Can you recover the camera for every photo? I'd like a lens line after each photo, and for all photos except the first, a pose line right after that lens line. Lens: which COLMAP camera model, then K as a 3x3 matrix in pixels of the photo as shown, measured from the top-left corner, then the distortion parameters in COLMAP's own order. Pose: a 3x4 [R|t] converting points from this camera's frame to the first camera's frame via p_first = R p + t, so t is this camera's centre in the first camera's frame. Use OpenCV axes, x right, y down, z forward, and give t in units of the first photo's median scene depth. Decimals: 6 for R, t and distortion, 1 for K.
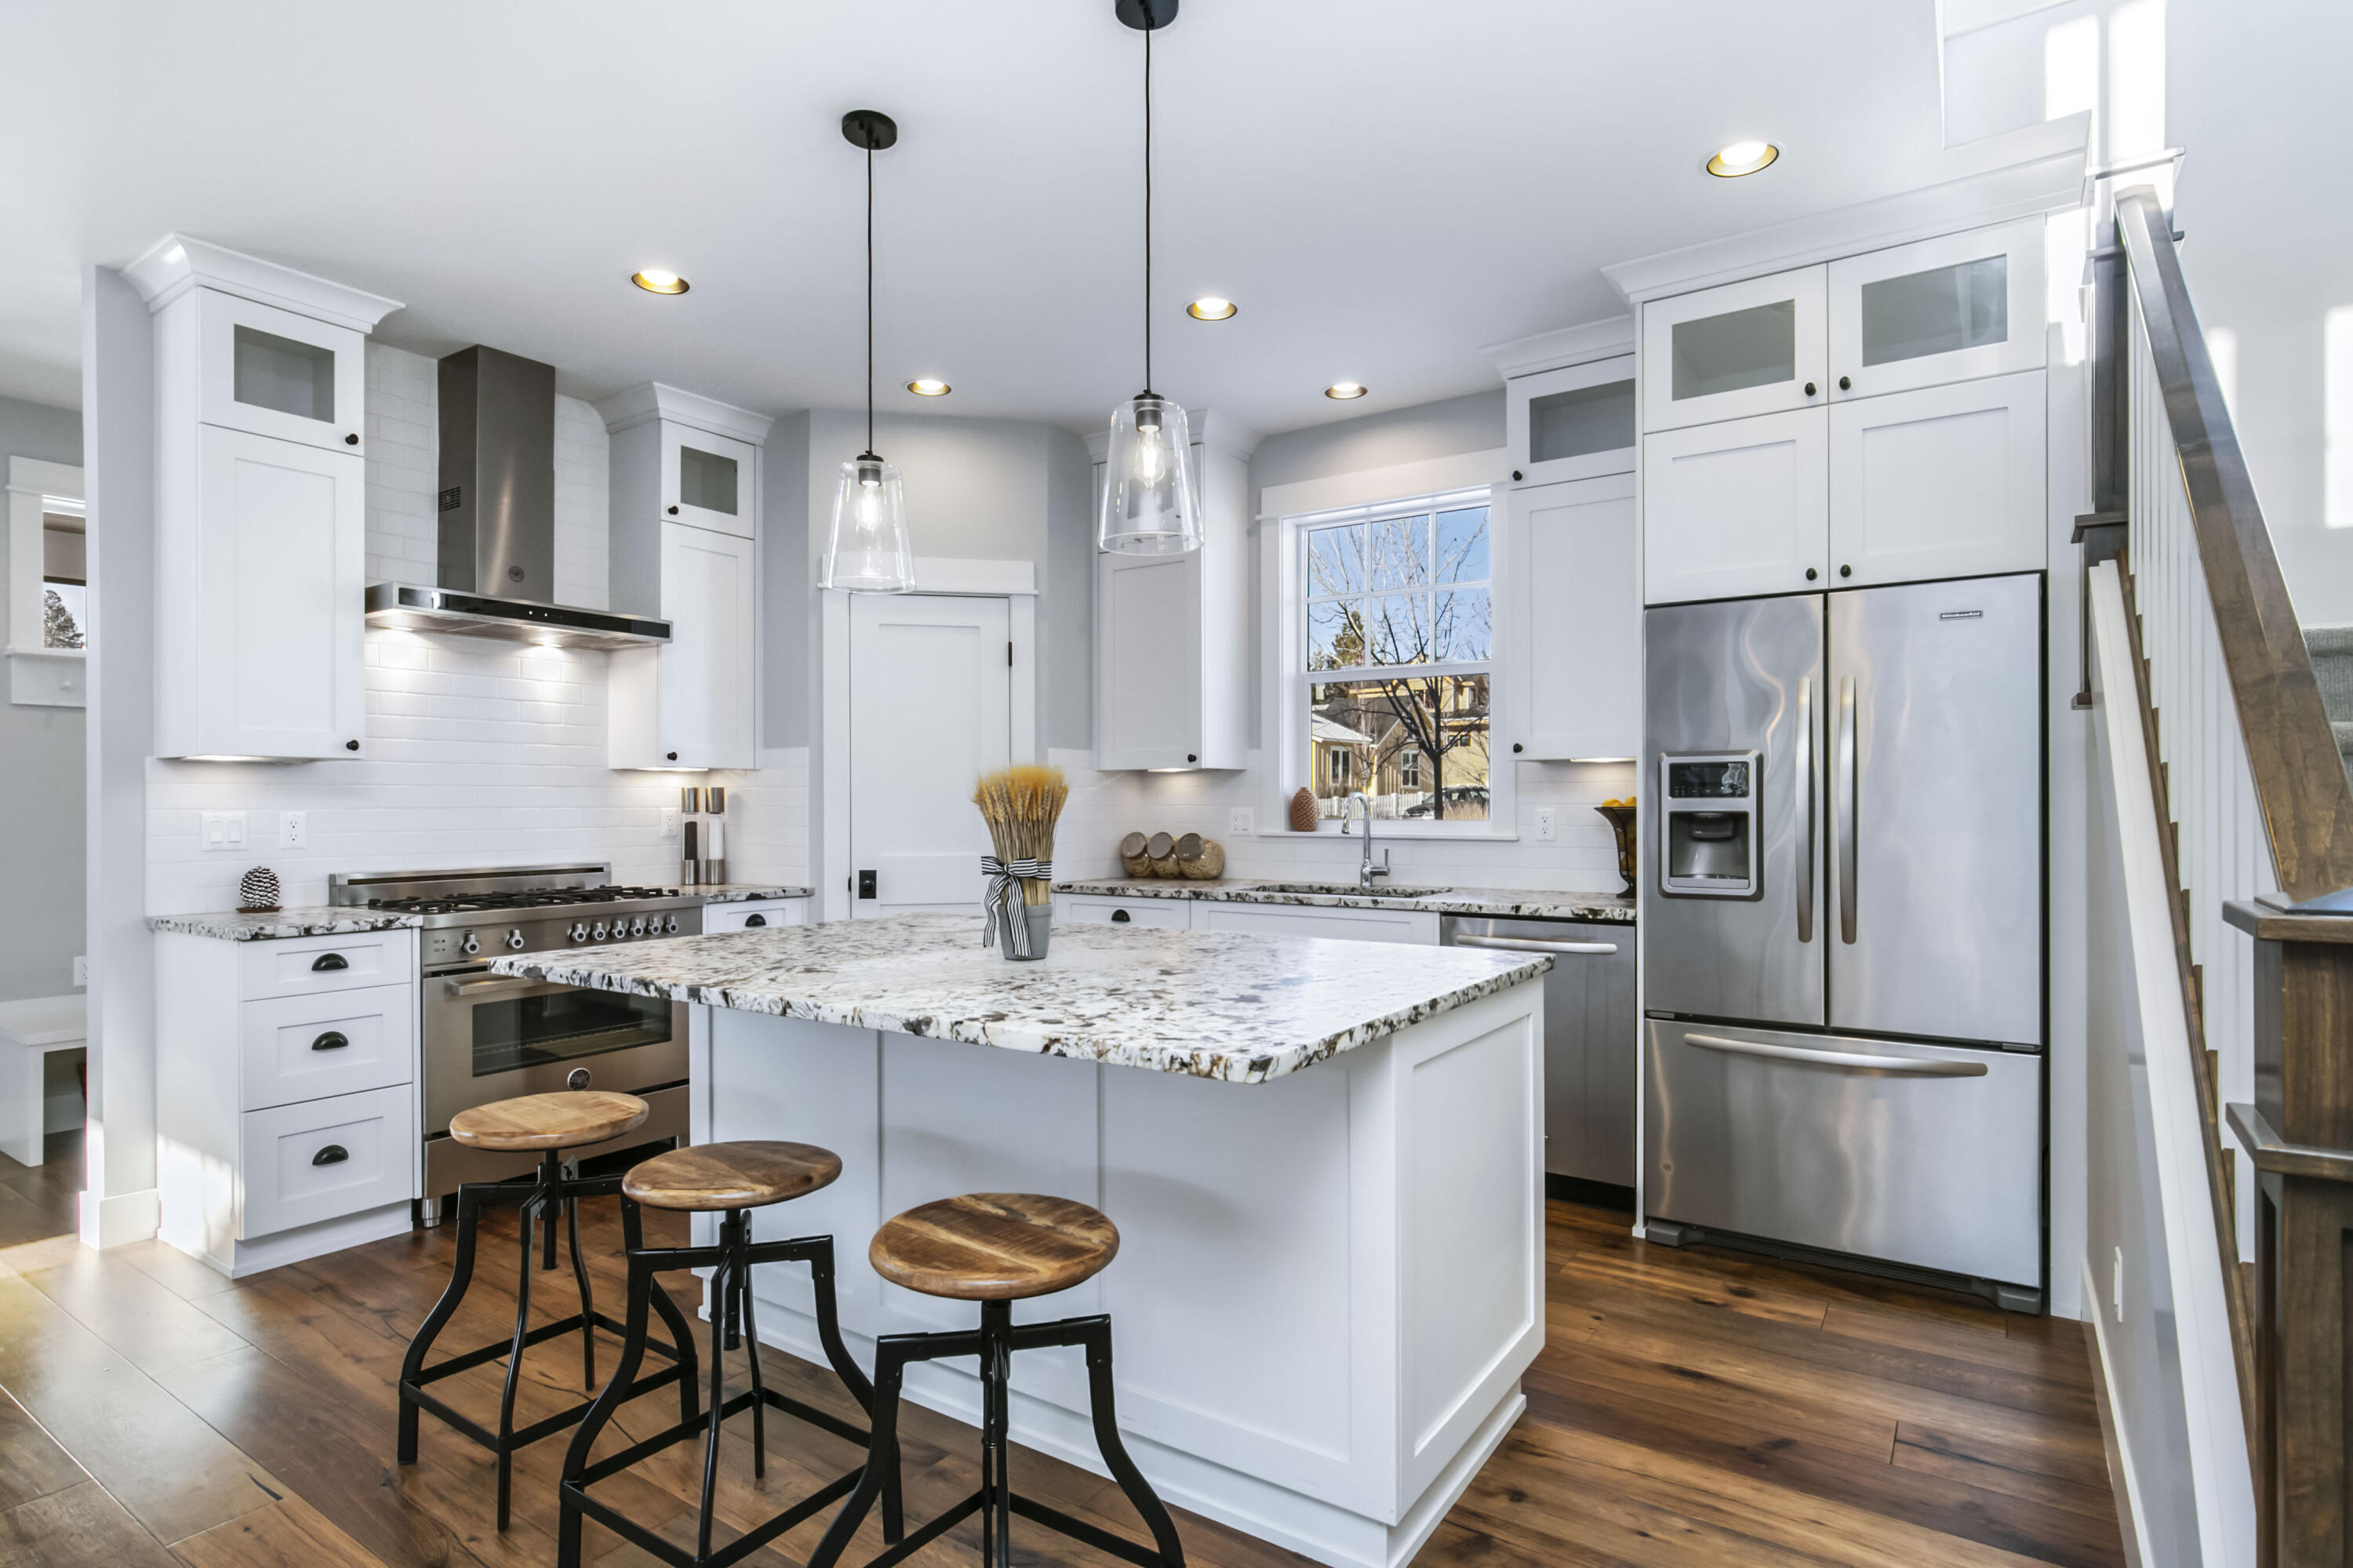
lens RADIAL K [[1199.0, 0, 1176.5], [0, 1199.0, 784.0], [0, 0, 1]] dist [0.000304, -0.000004]
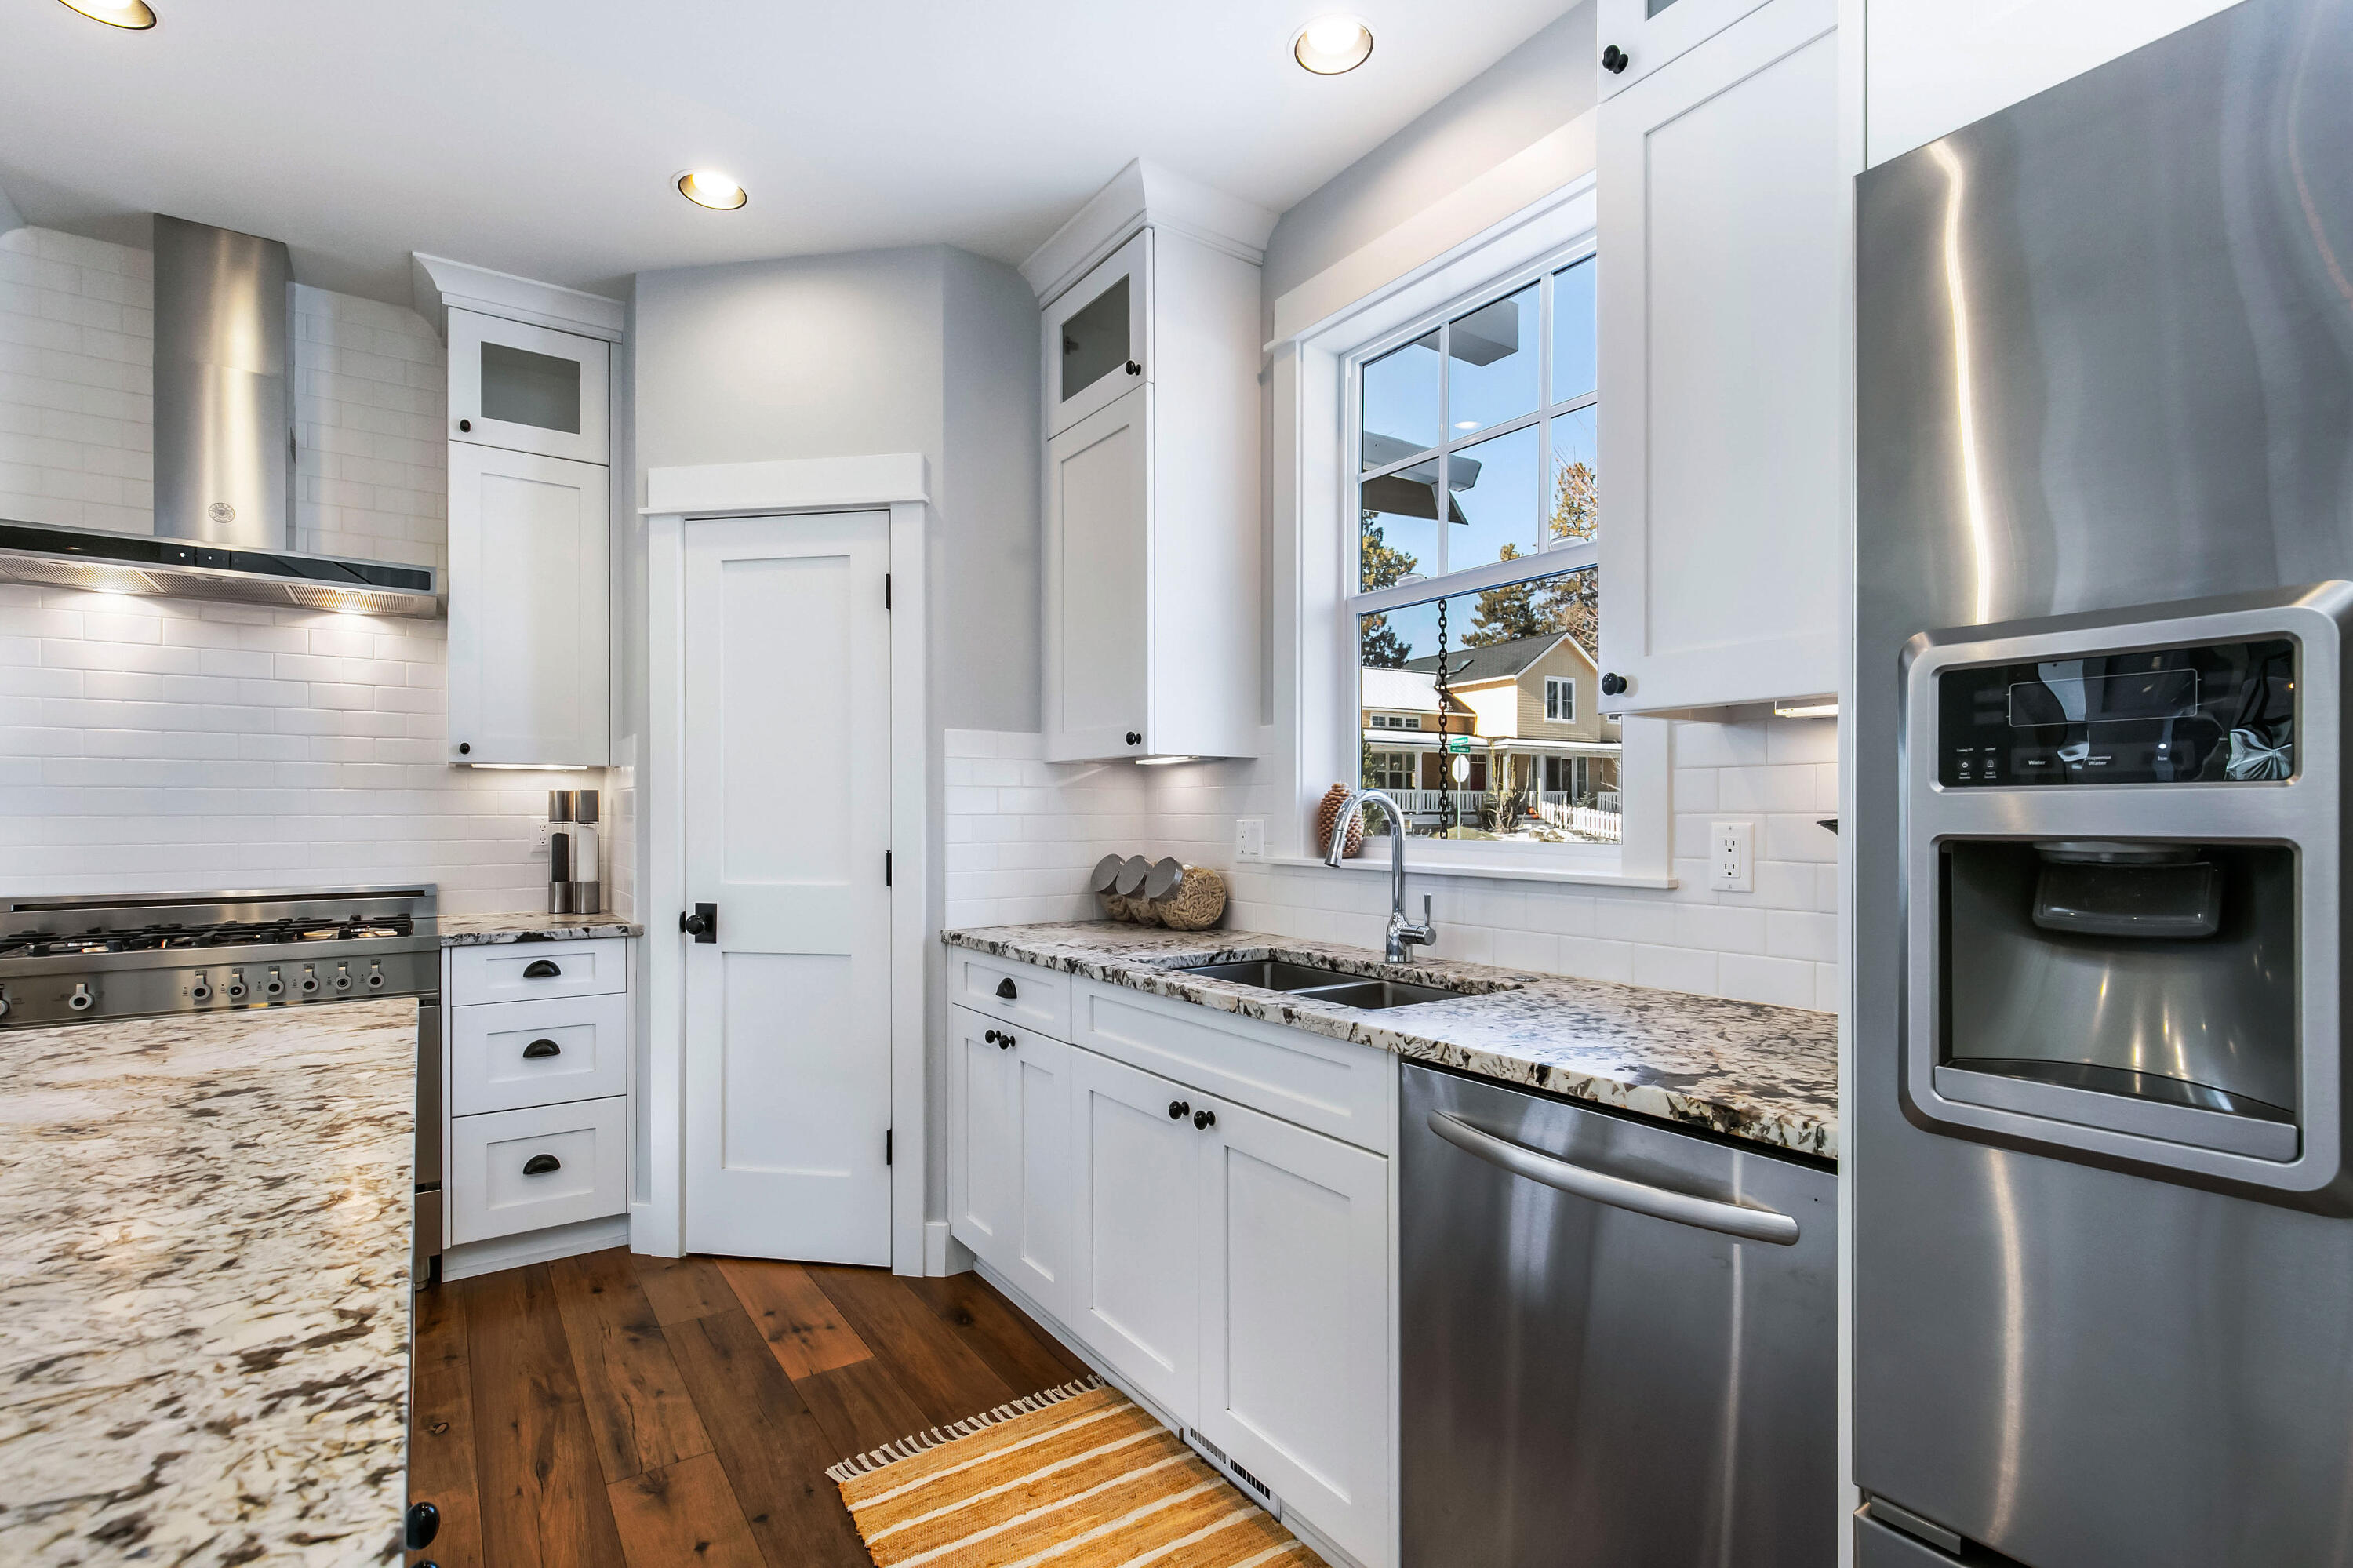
lens RADIAL K [[1075.6, 0, 1176.3], [0, 1075.6, 811.9], [0, 0, 1]] dist [0.004839, -0.000338]
pose [[0.932301, 0.001655, -0.361679, 0.251328], [0.003335, 0.999908, 0.013171, 0.009889], [0.361667, -0.013485, 0.932210, 0.521294]]
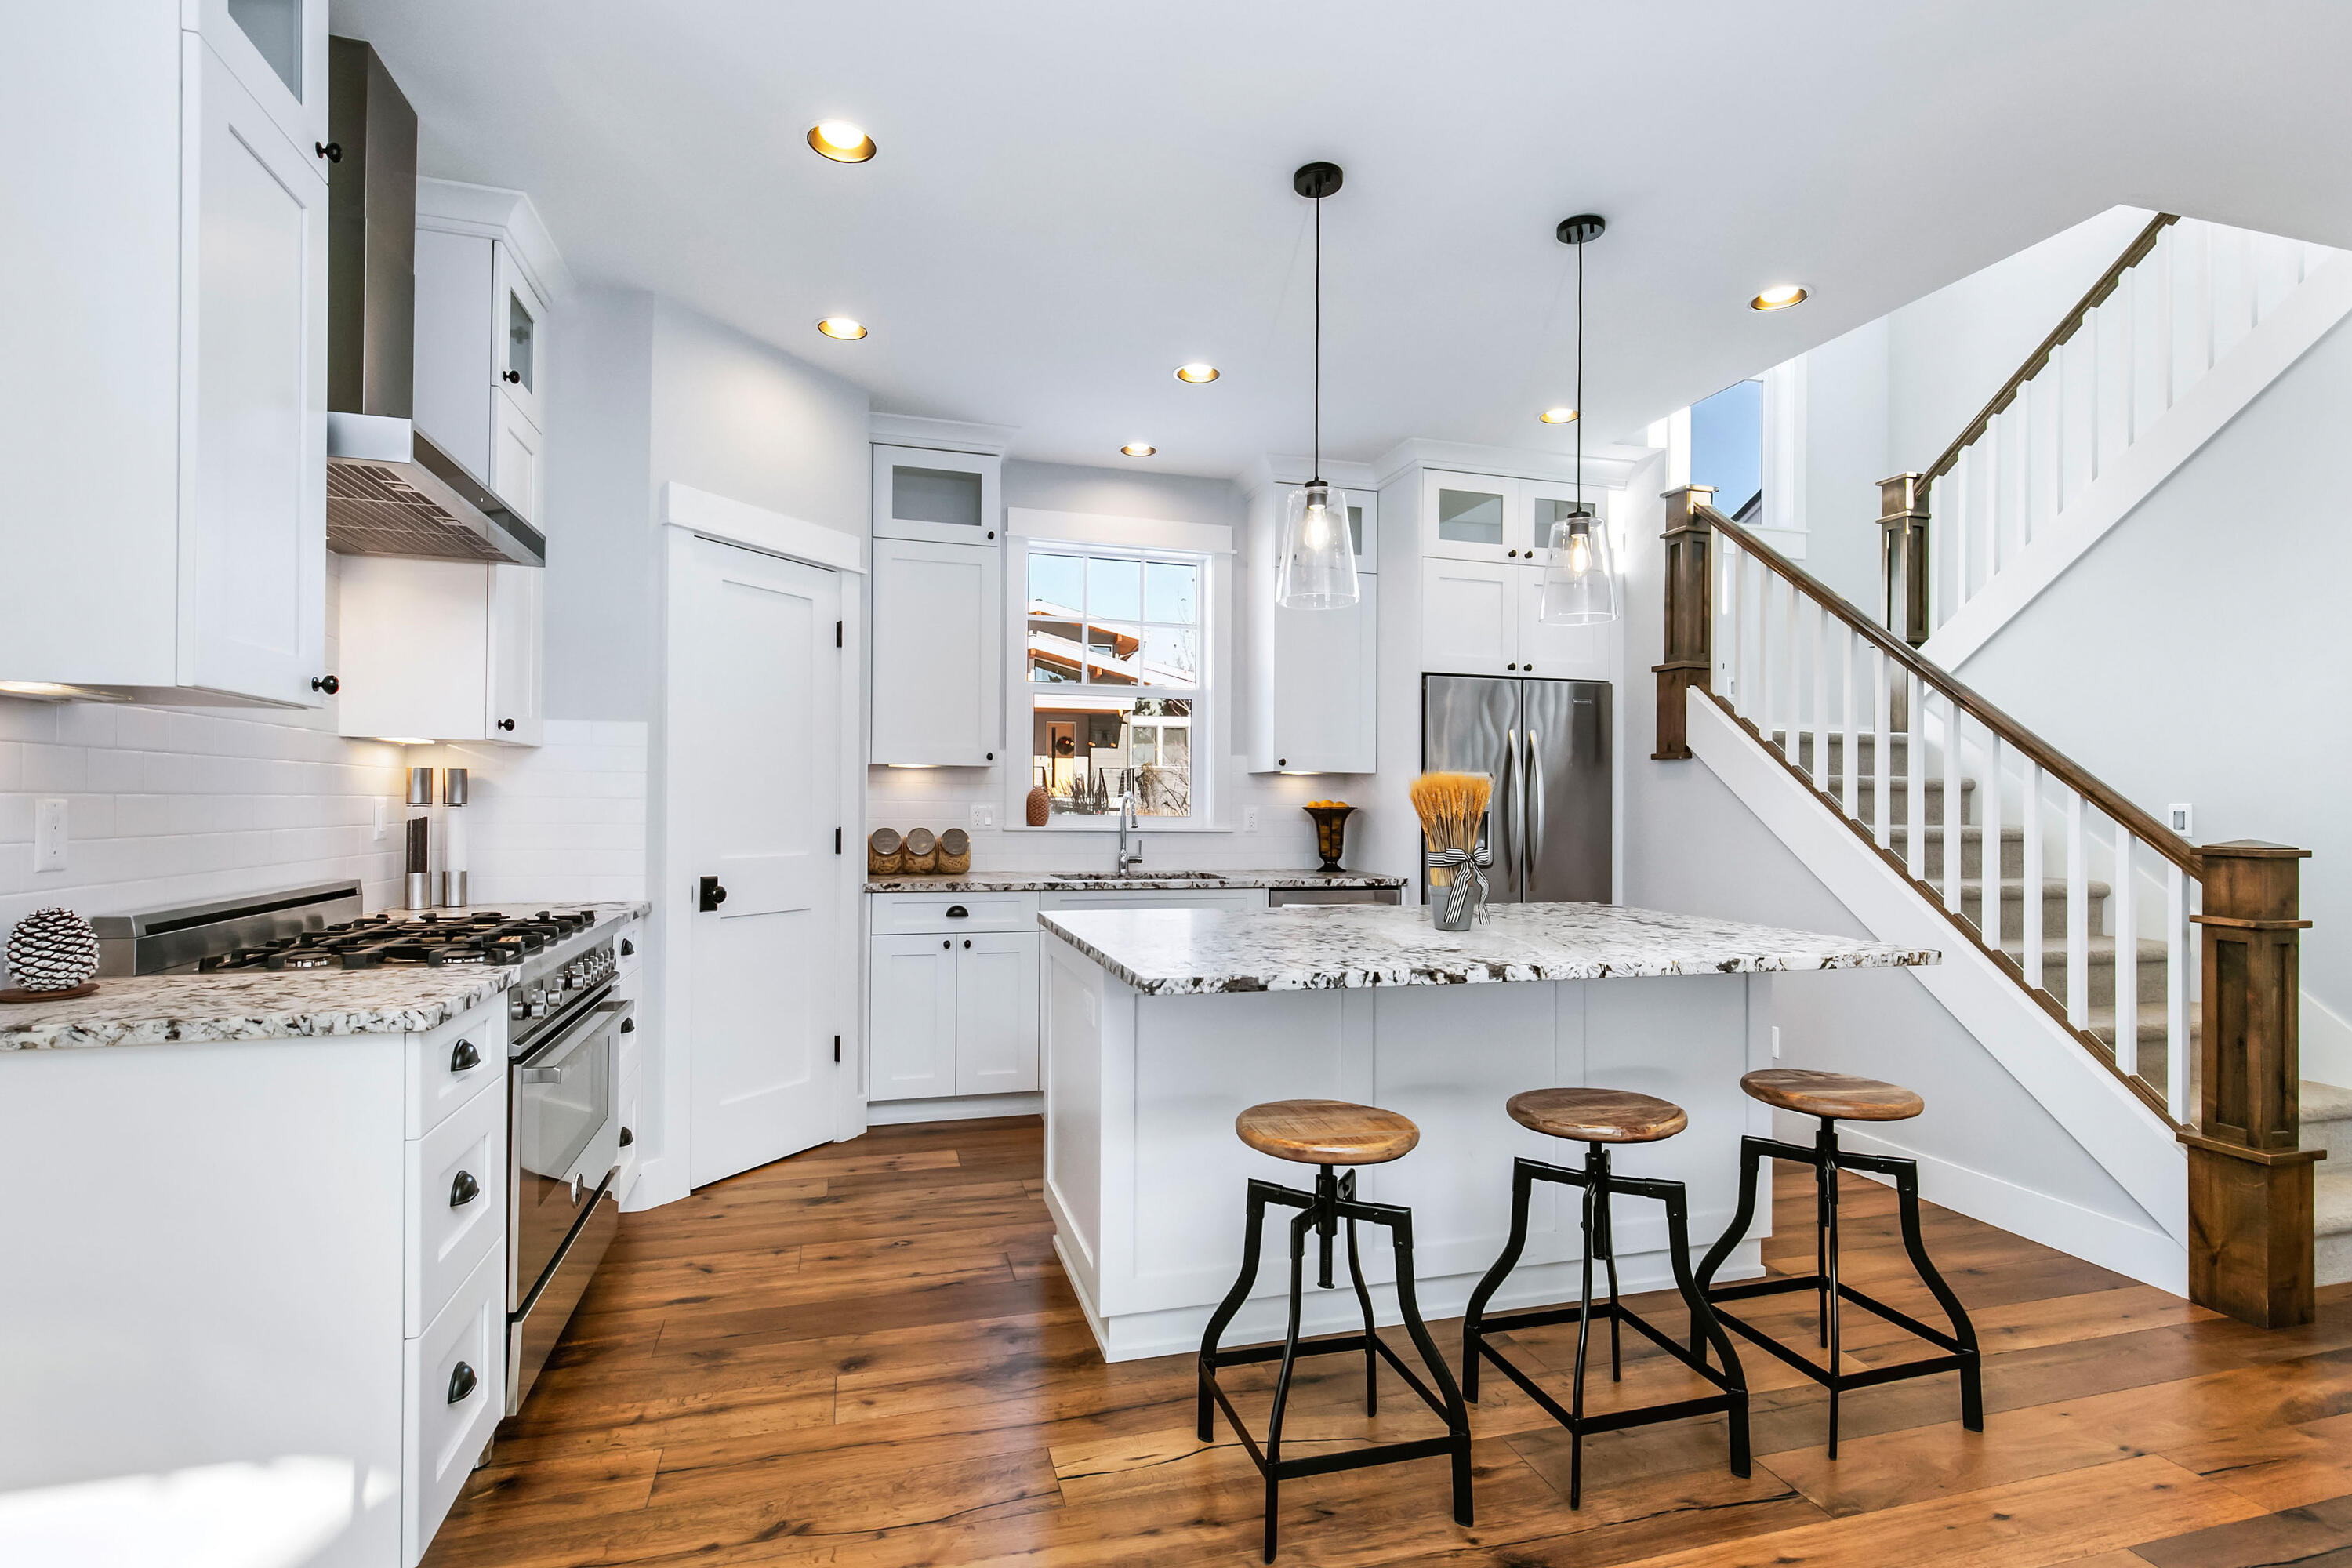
lens RADIAL K [[1121.6, 0, 1176.0], [0, 1121.6, 784.0], [0, 0, 1]] dist [0.018835, 0.000121]
pose [[0.632833, 0.022949, 0.773948, -0.681894], [-0.026032, 0.999626, -0.008355, 0.006886], [-0.773850, -0.014860, 0.633194, 0.275959]]
